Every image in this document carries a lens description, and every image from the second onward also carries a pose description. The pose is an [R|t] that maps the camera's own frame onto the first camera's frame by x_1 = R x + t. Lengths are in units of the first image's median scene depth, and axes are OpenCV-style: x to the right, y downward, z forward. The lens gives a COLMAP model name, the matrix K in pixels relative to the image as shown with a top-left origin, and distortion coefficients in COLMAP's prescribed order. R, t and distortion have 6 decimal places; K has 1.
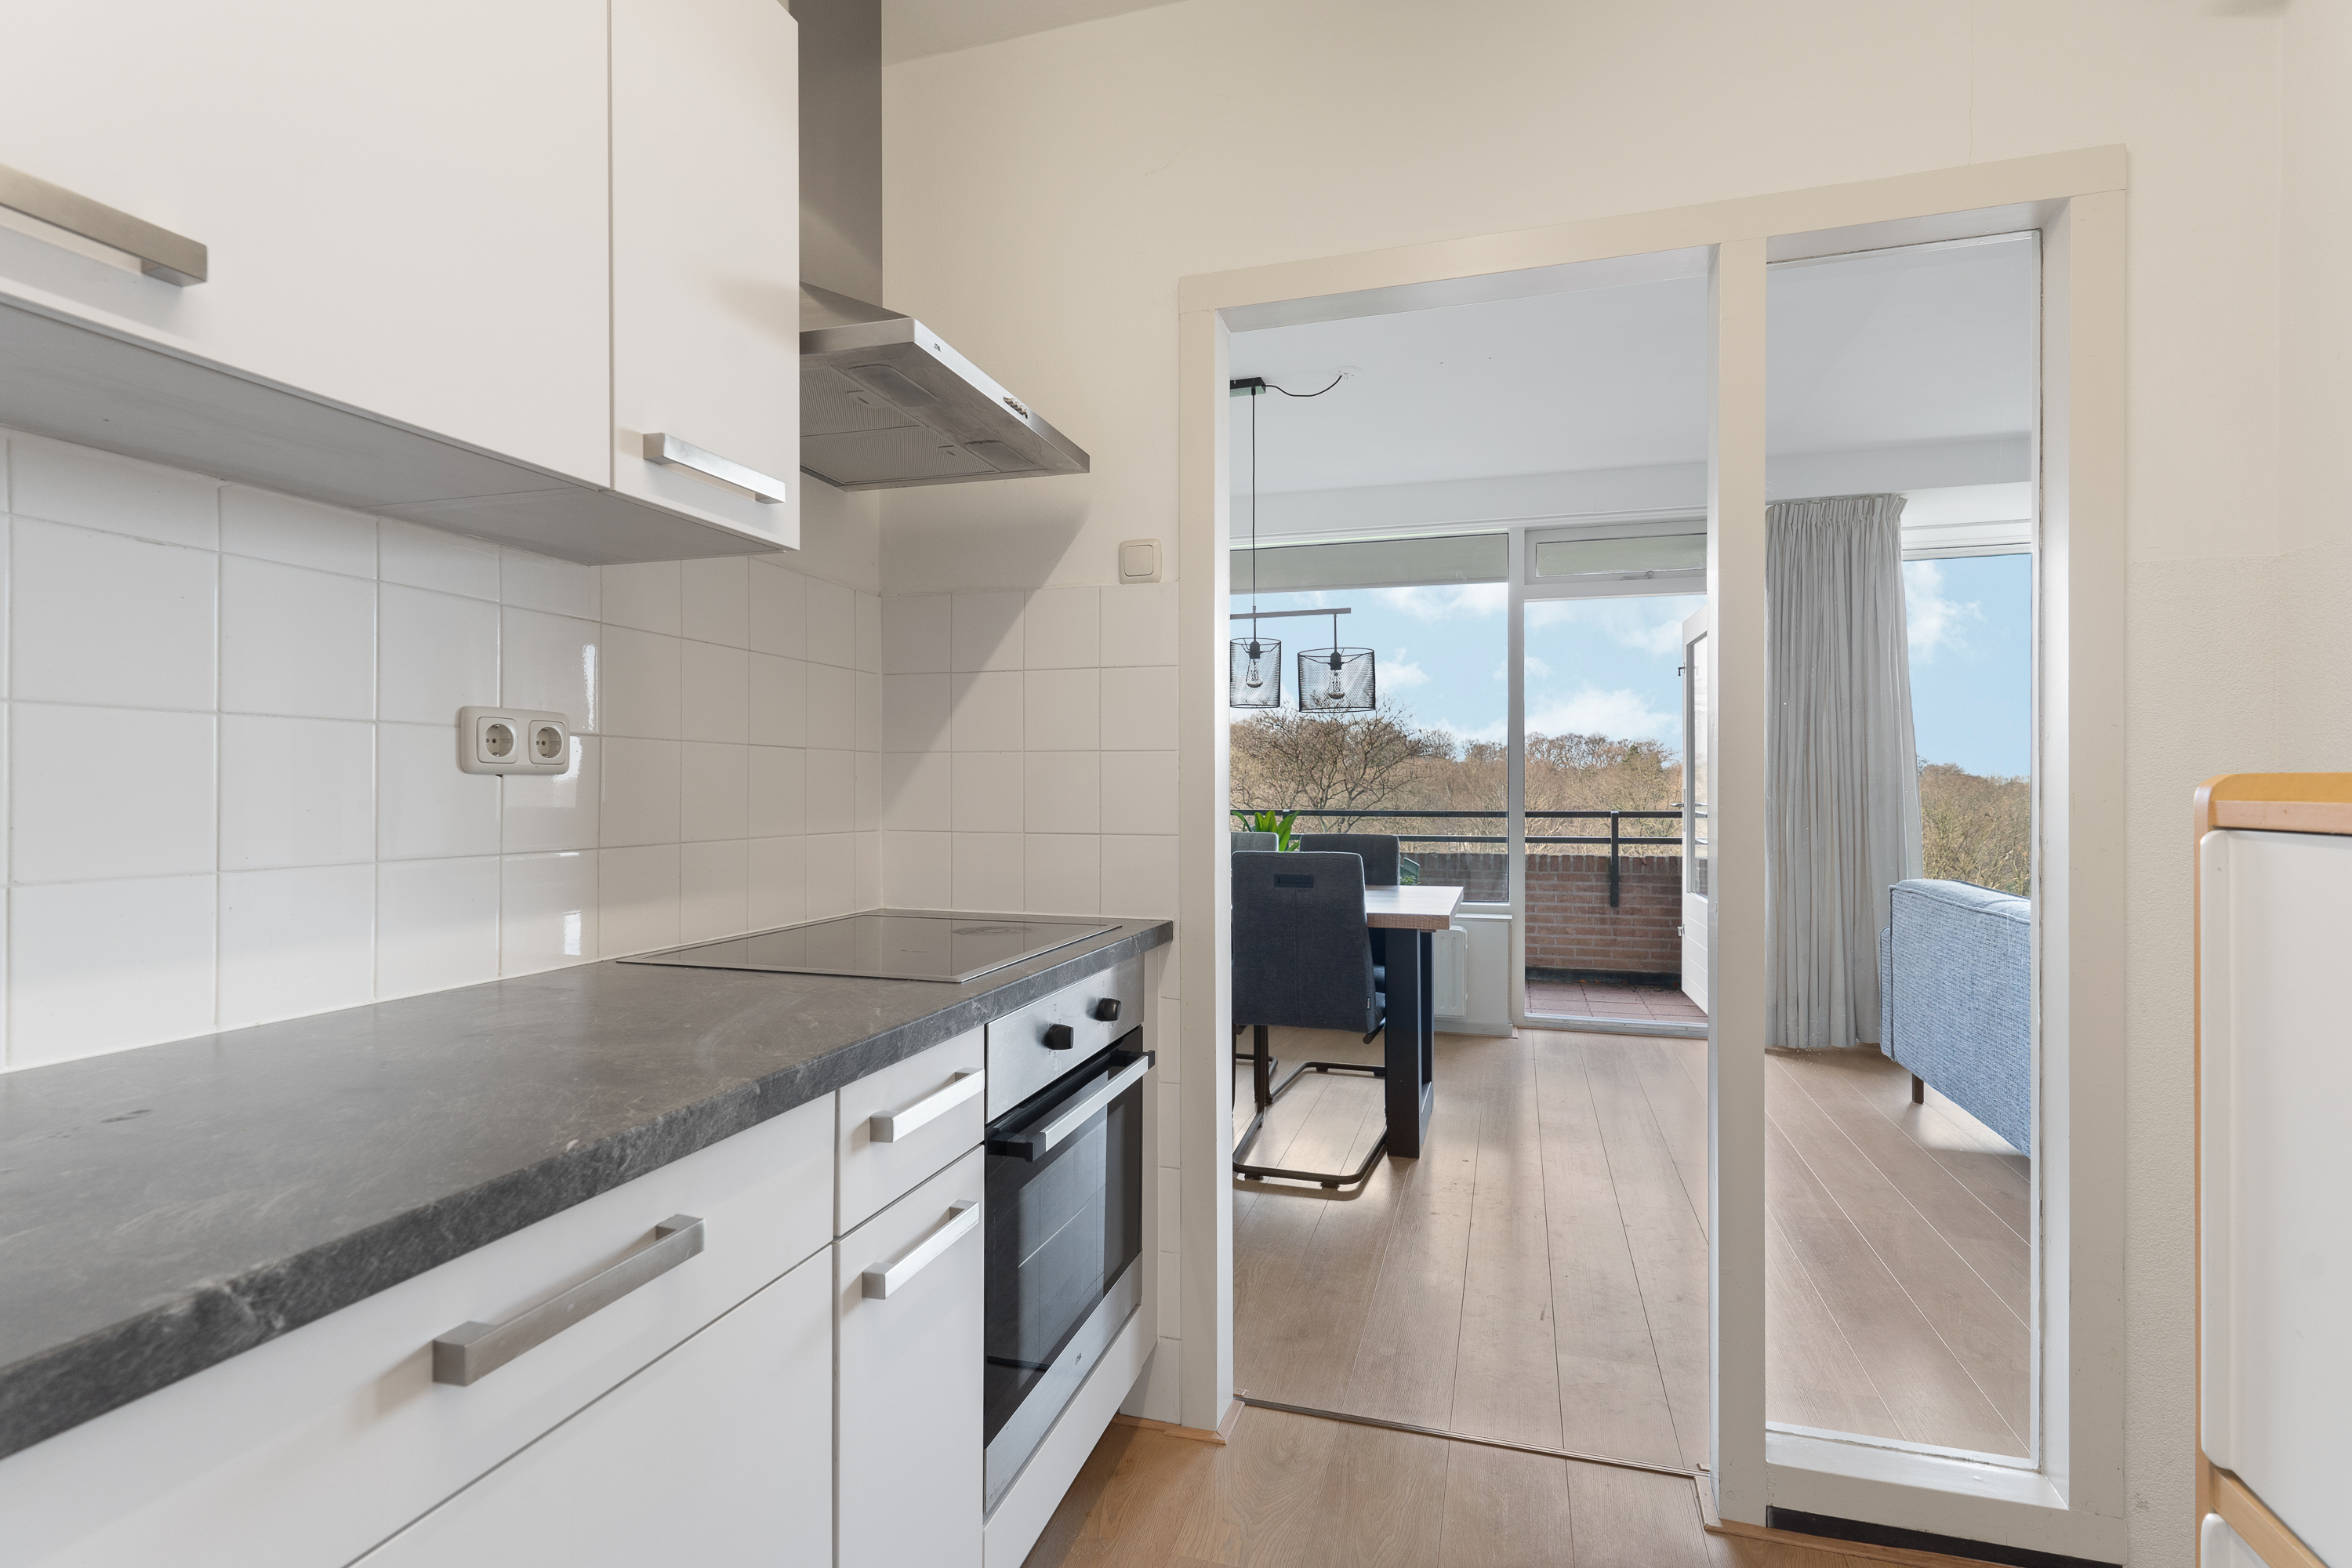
lens RADIAL K [[1086.1, 0, 1171.3], [0, 1086.1, 785.9], [0, 0, 1]] dist [-0.001130, 0.000070]
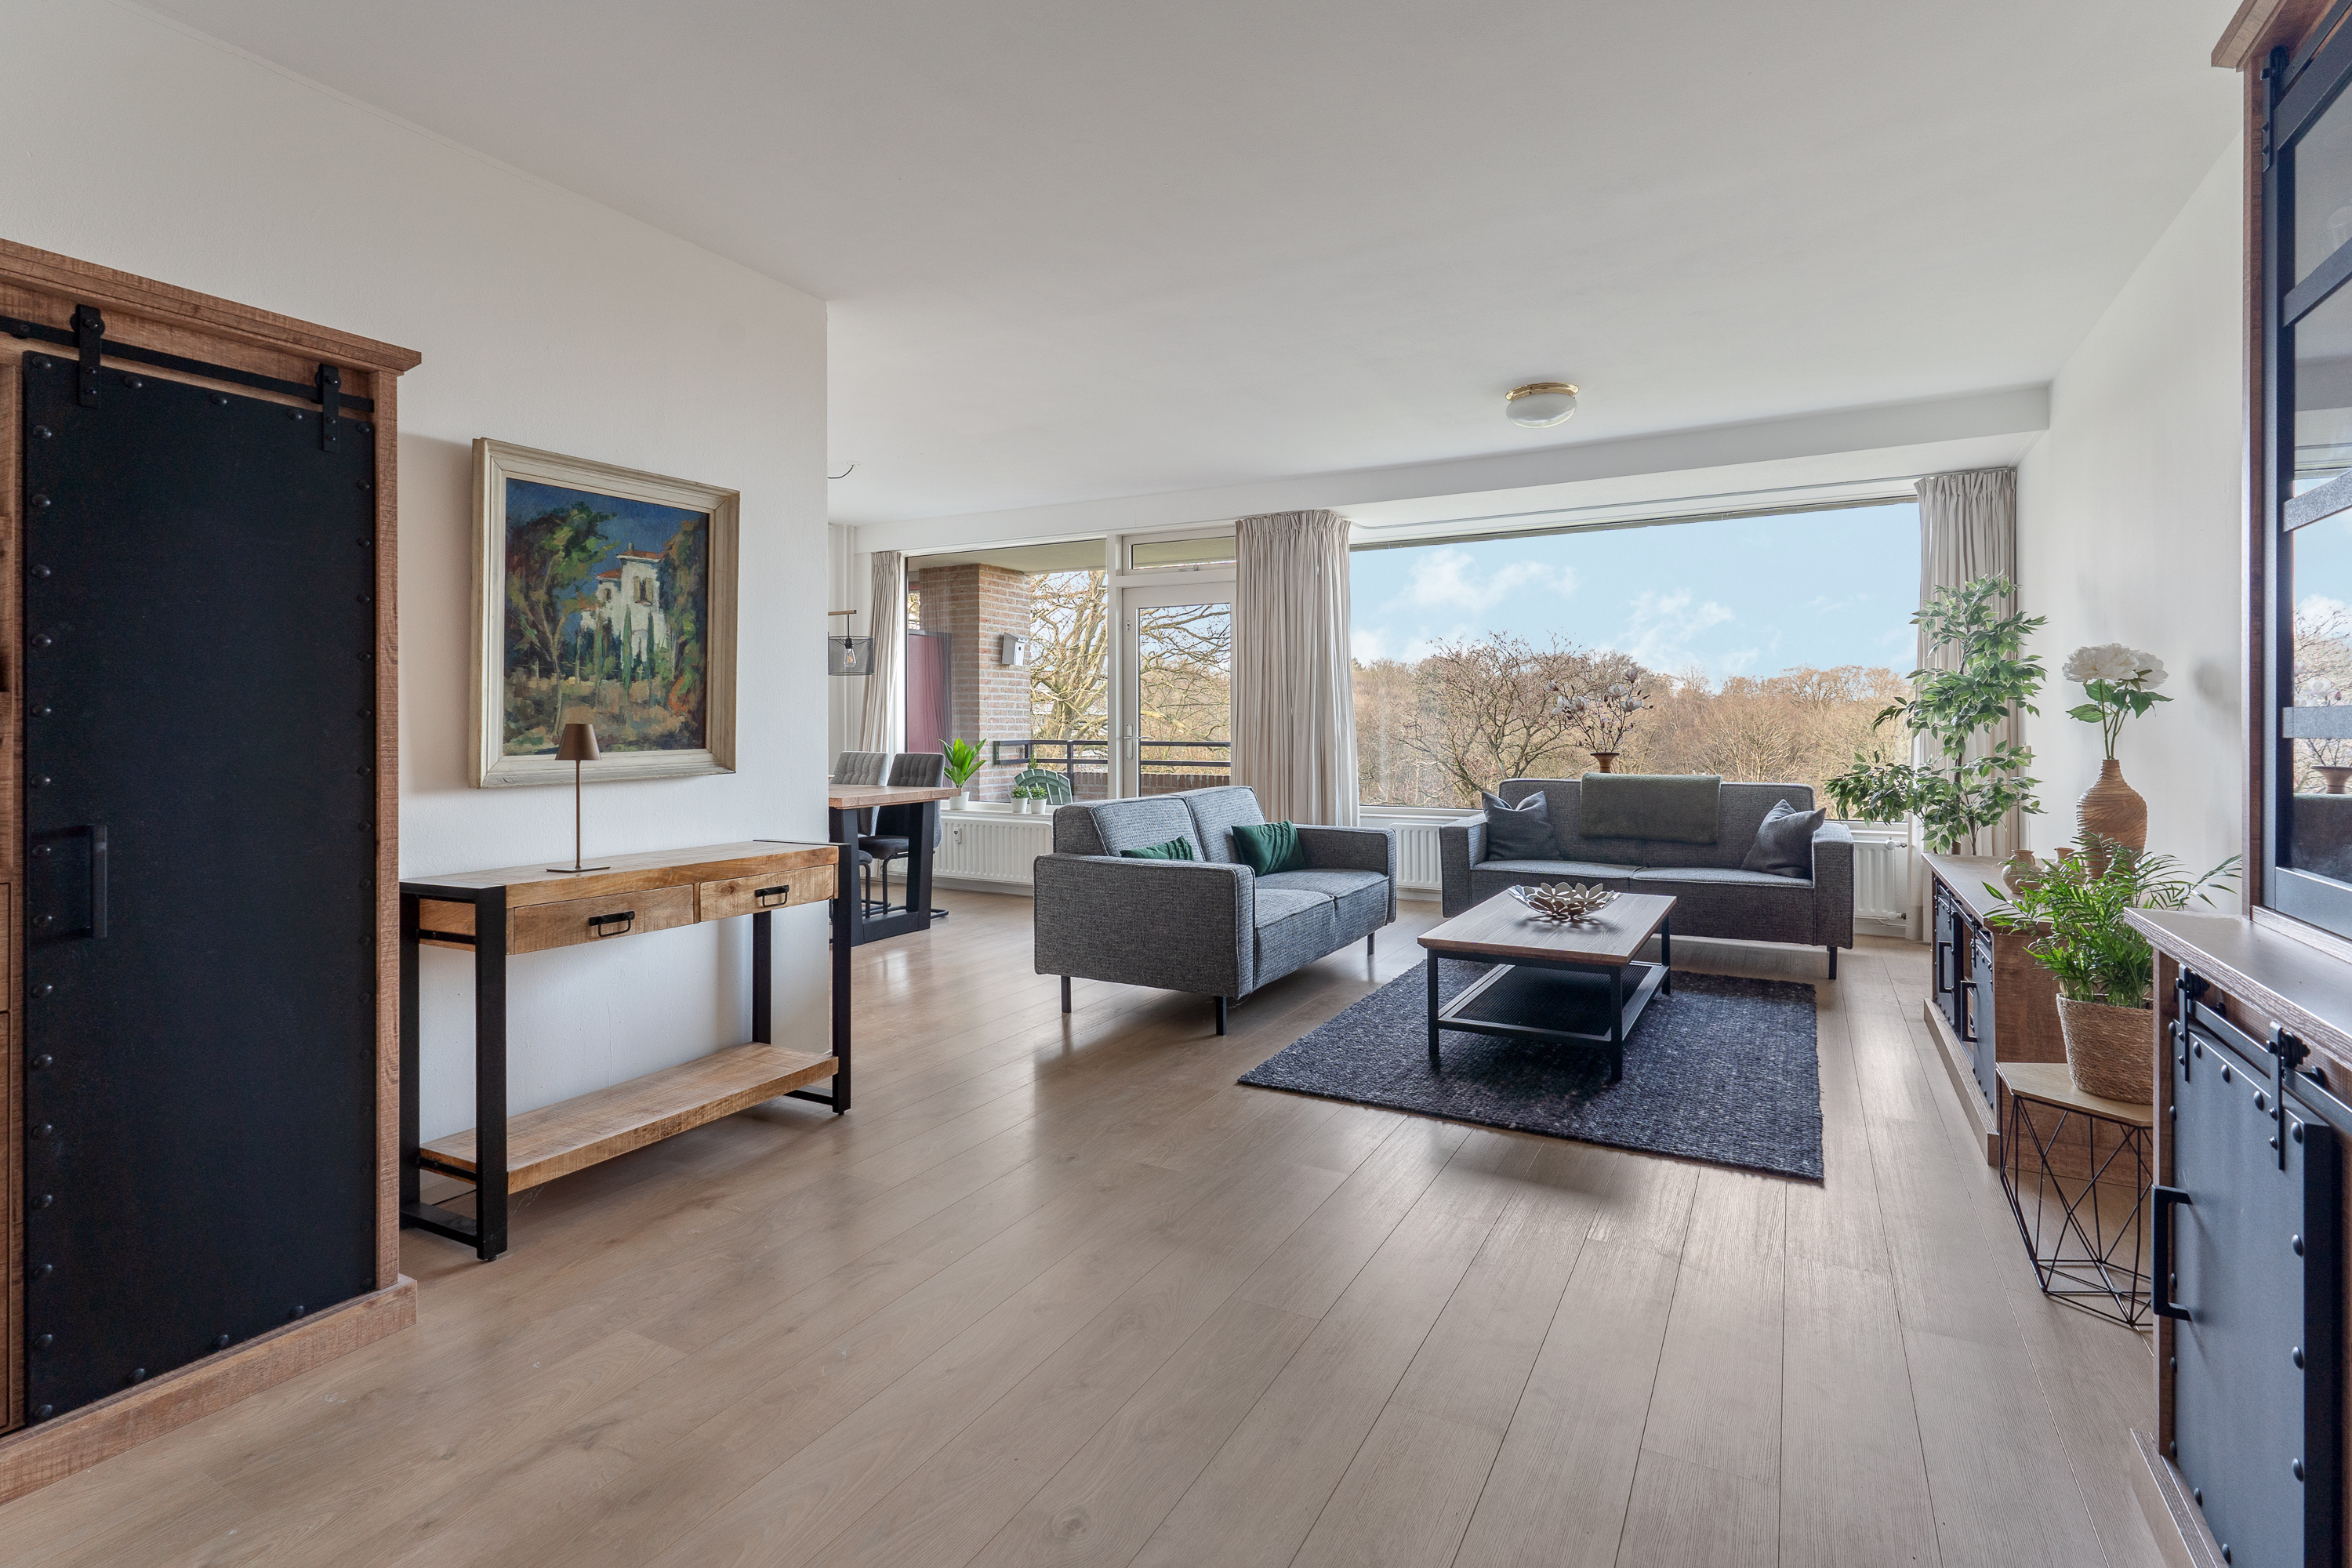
lens RADIAL K [[1086.1, 0, 1220.1], [0, 1086.1, 710.1], [0, 0, 1]] dist [-0.001130, 0.000070]
pose [[0.982073, -0.003216, -0.188471, 0.708988], [0.001144, 0.999938, -0.011103, -0.001193], [0.188495, 0.010688, 0.982016, -0.321161]]
